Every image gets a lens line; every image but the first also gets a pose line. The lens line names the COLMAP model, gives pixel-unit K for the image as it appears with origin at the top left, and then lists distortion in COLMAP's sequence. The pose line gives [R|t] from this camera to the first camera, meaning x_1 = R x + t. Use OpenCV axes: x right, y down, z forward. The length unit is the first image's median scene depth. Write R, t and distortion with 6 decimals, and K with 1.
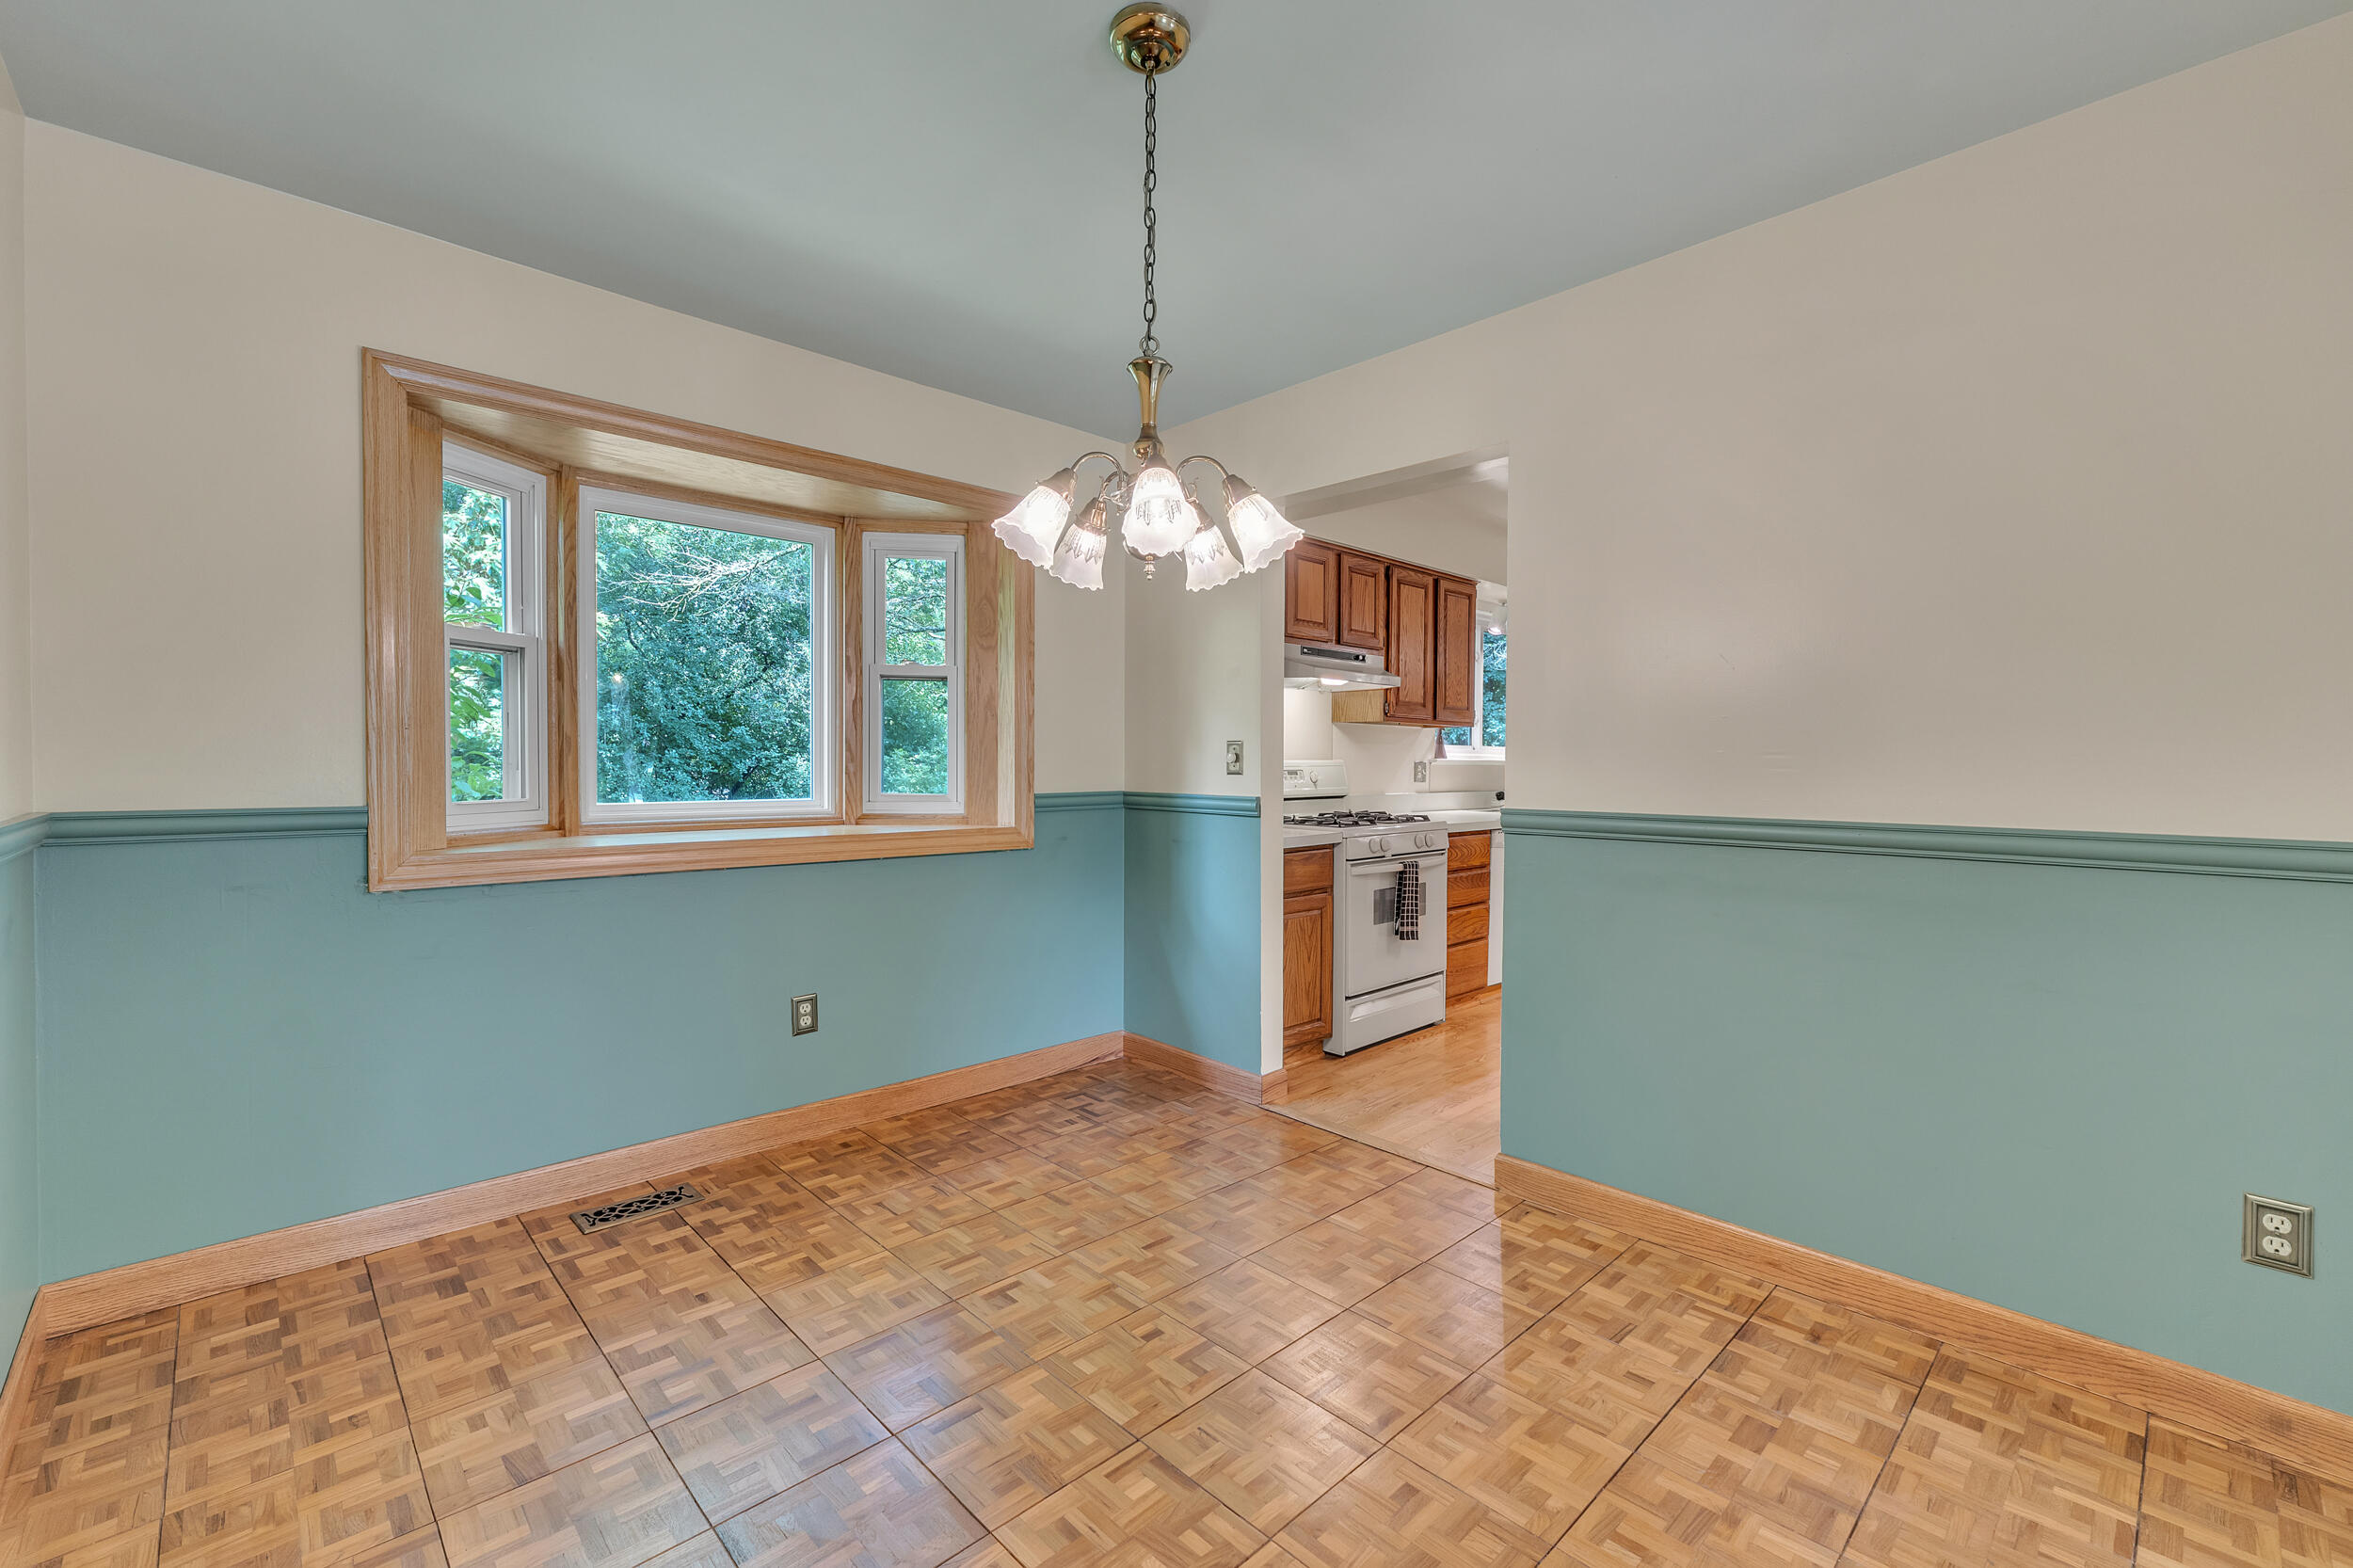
lens RADIAL K [[988.6, 0, 1172.2], [0, 988.6, 786.6], [0, 0, 1]] dist [0.001554, 0.000485]
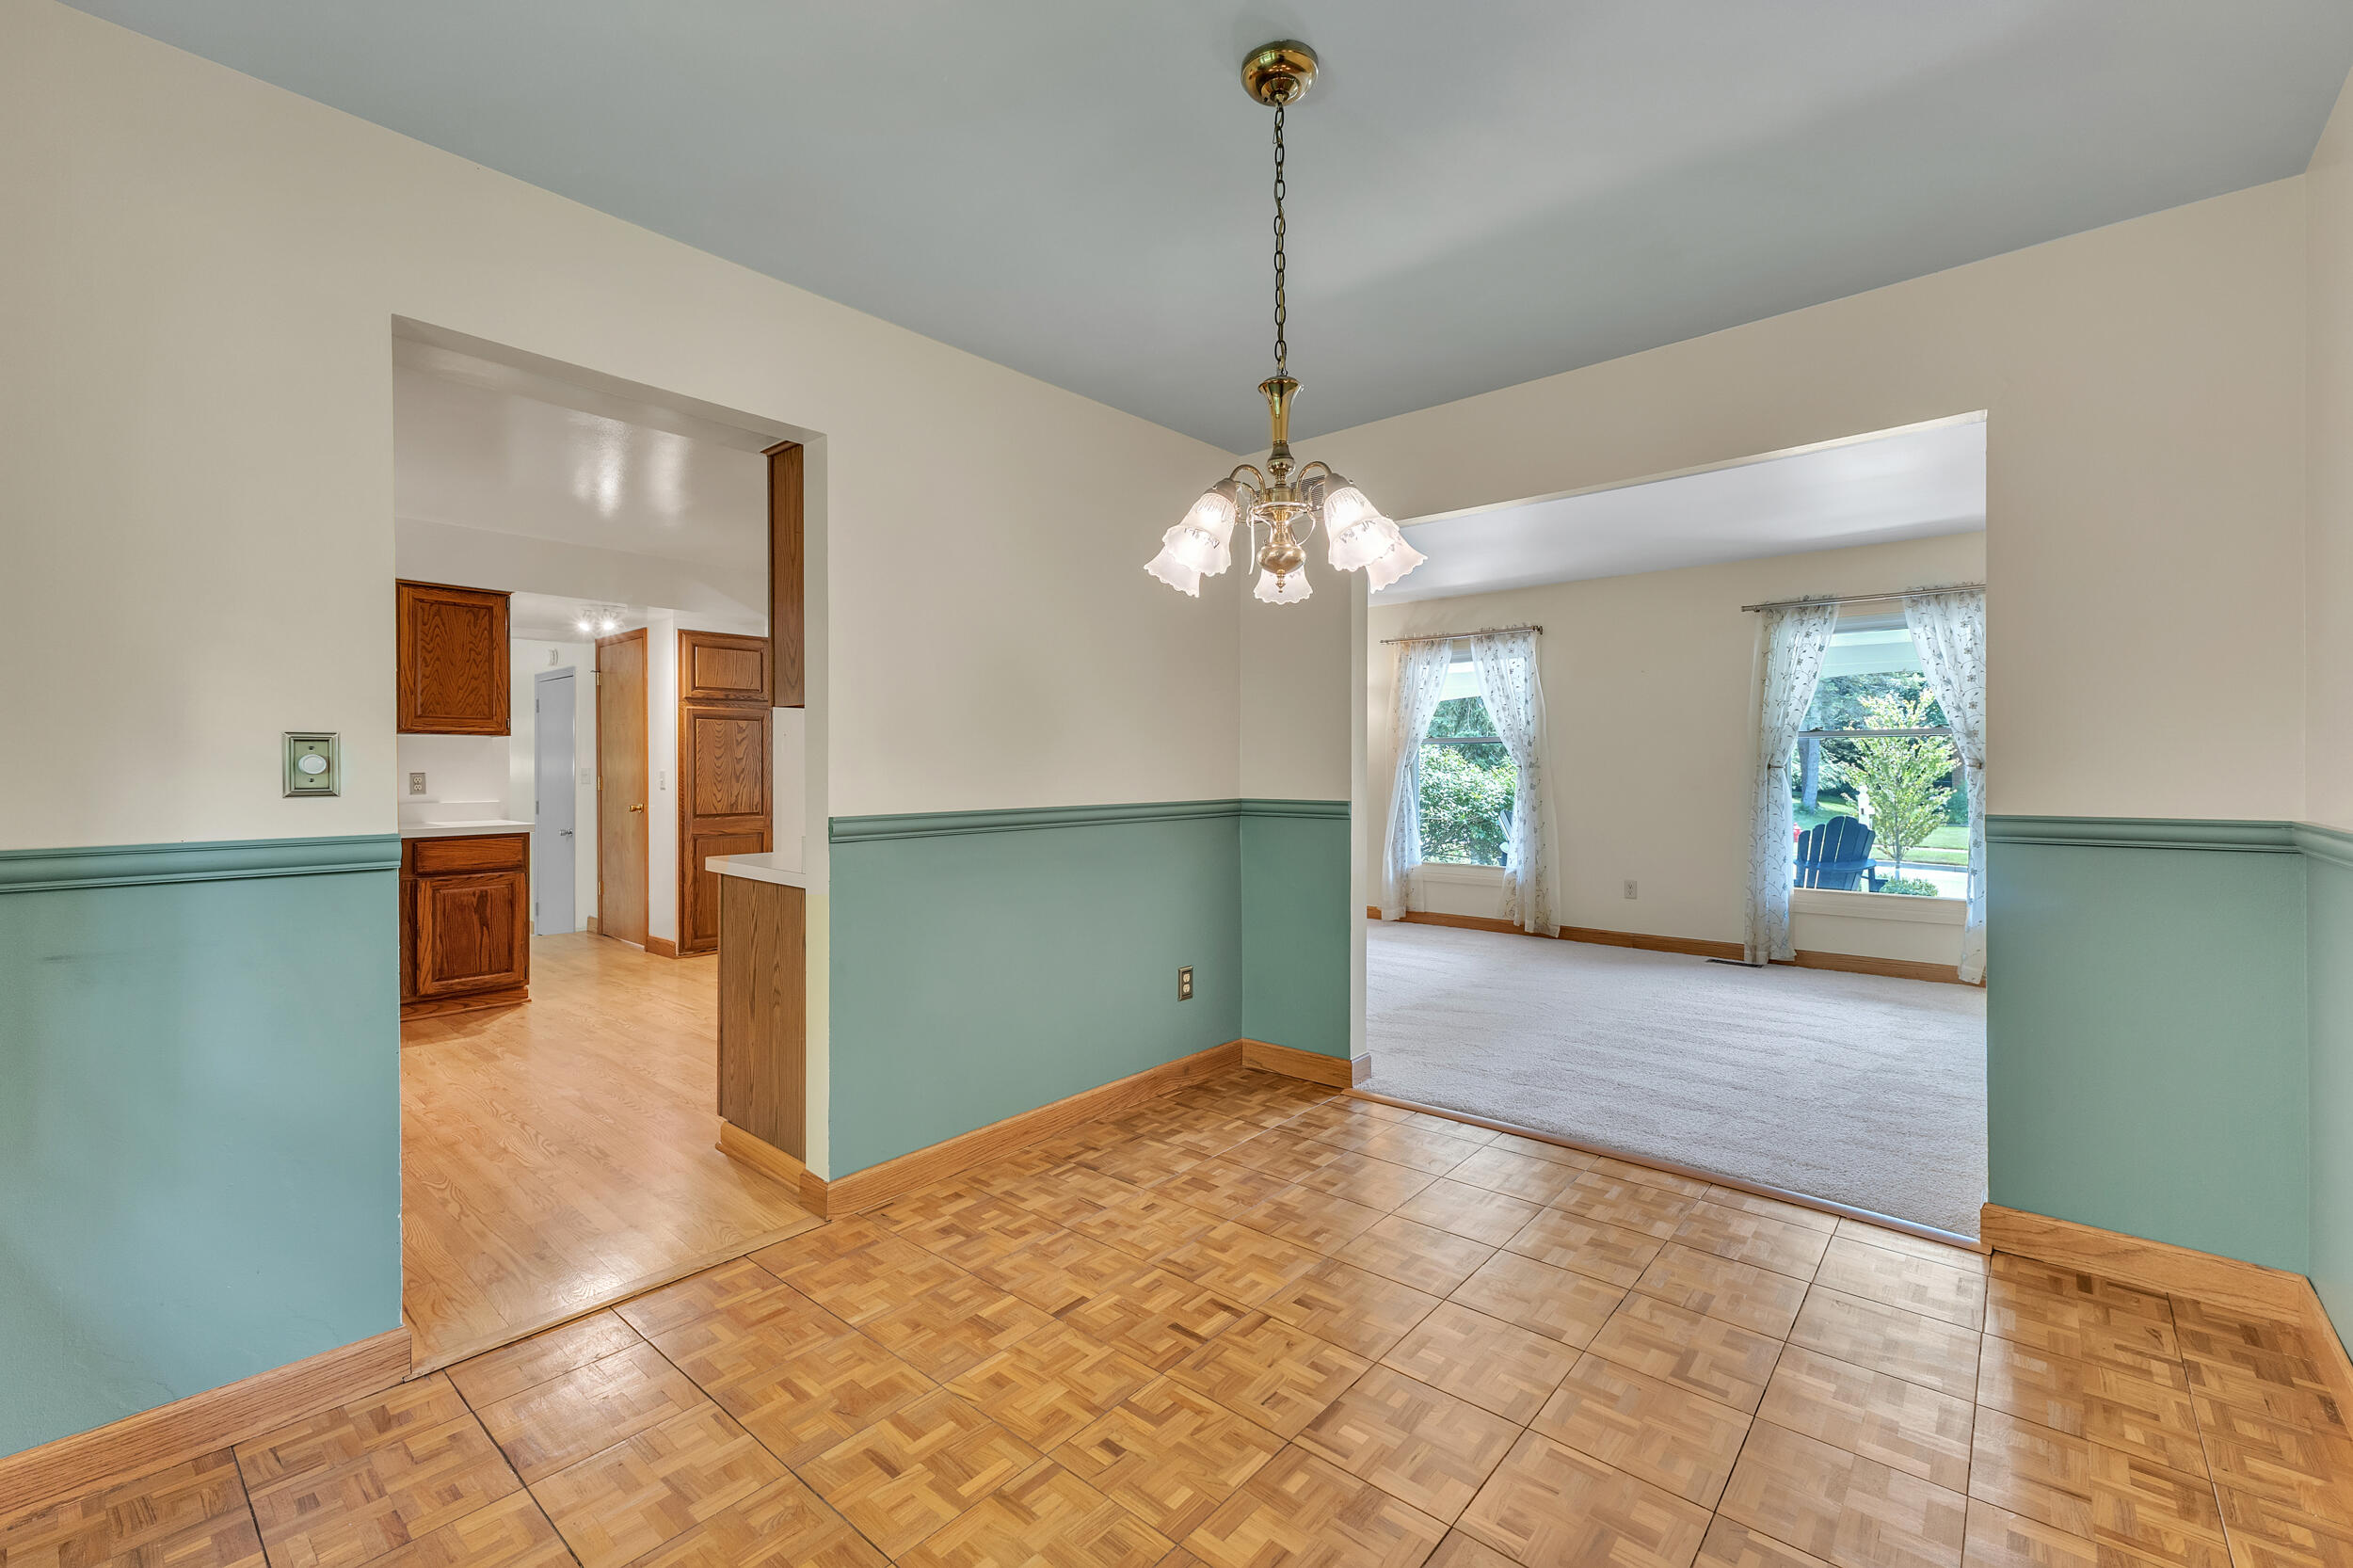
lens RADIAL K [[994.2, 0, 1184.2], [0, 994.2, 766.8], [0, 0, 1]] dist [0.001541, 0.000268]
pose [[-0.103664, -0.006047, 0.994594, -0.829527], [0.028393, 0.999556, 0.009036, -0.031658], [-0.994207, 0.029177, -0.103446, 0.963744]]
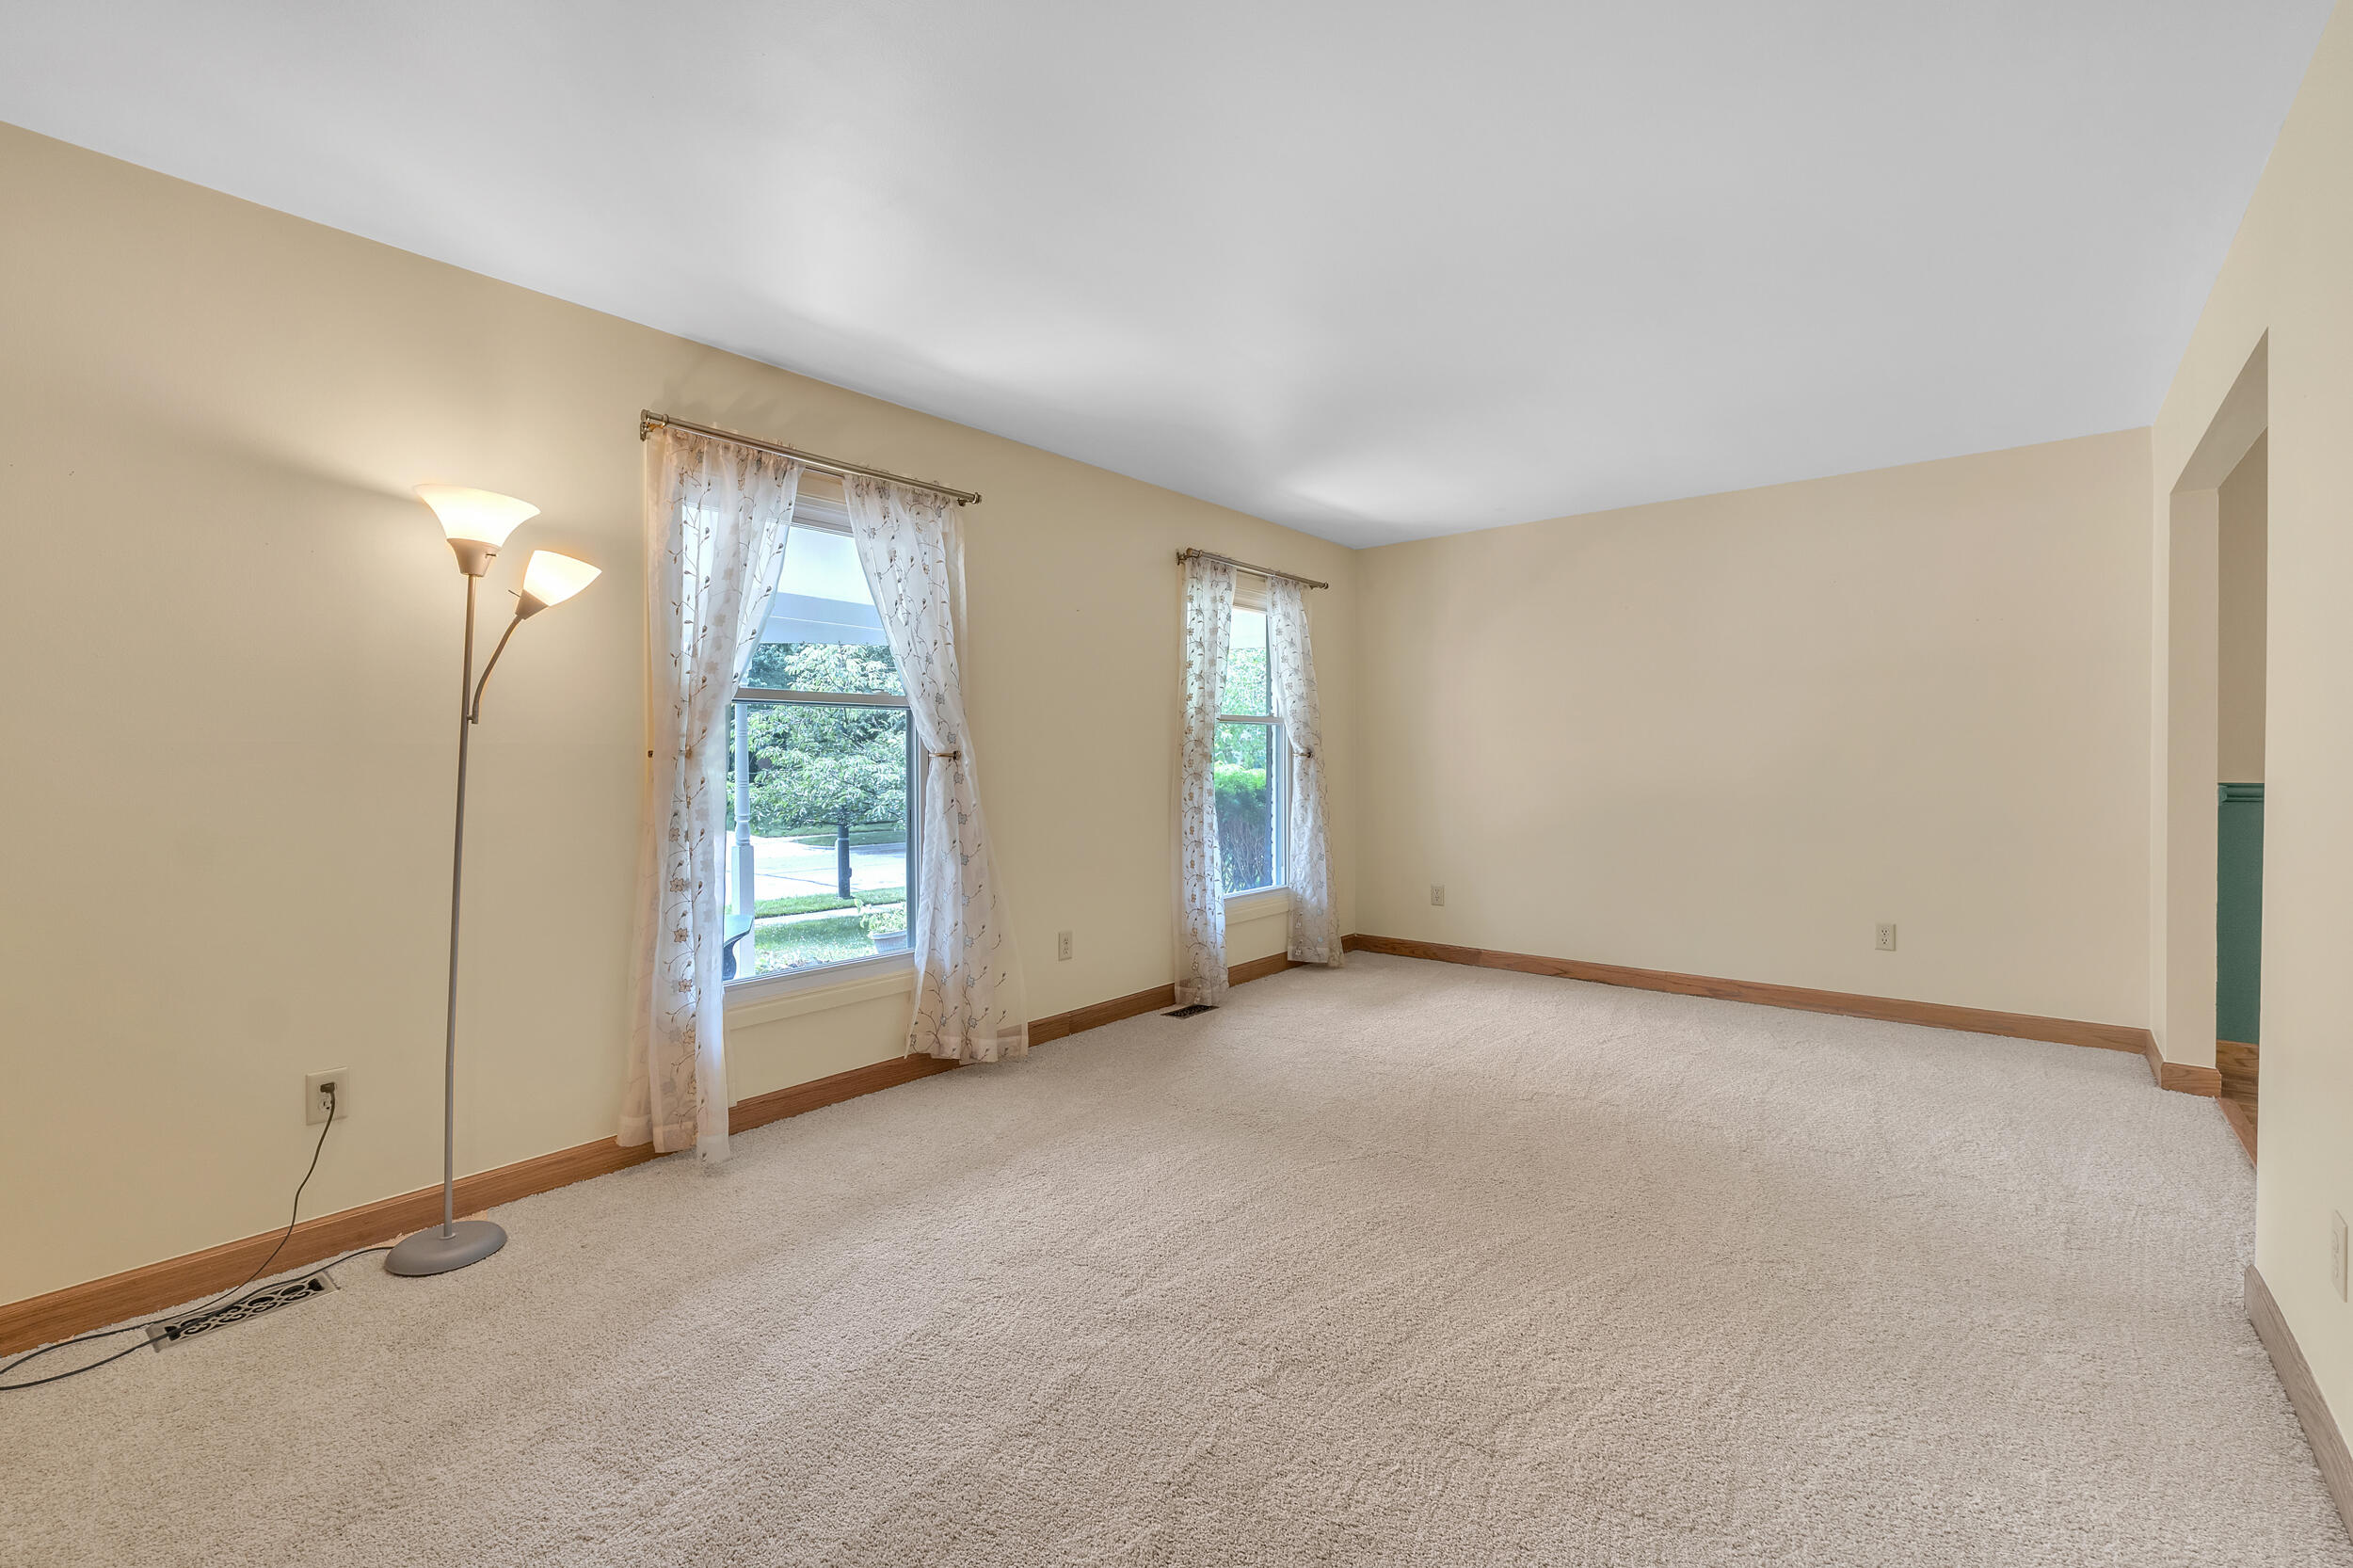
lens RADIAL K [[1053.3, 0, 1224.3], [0, 1053.3, 762.9], [0, 0, 1]] dist [-0.000021, -0.000013]
pose [[-0.985526, -0.007253, -0.169369, 2.038694], [-0.013702, 0.999224, 0.036939, -0.030488], [0.168969, 0.038725, -0.984860, 1.379298]]
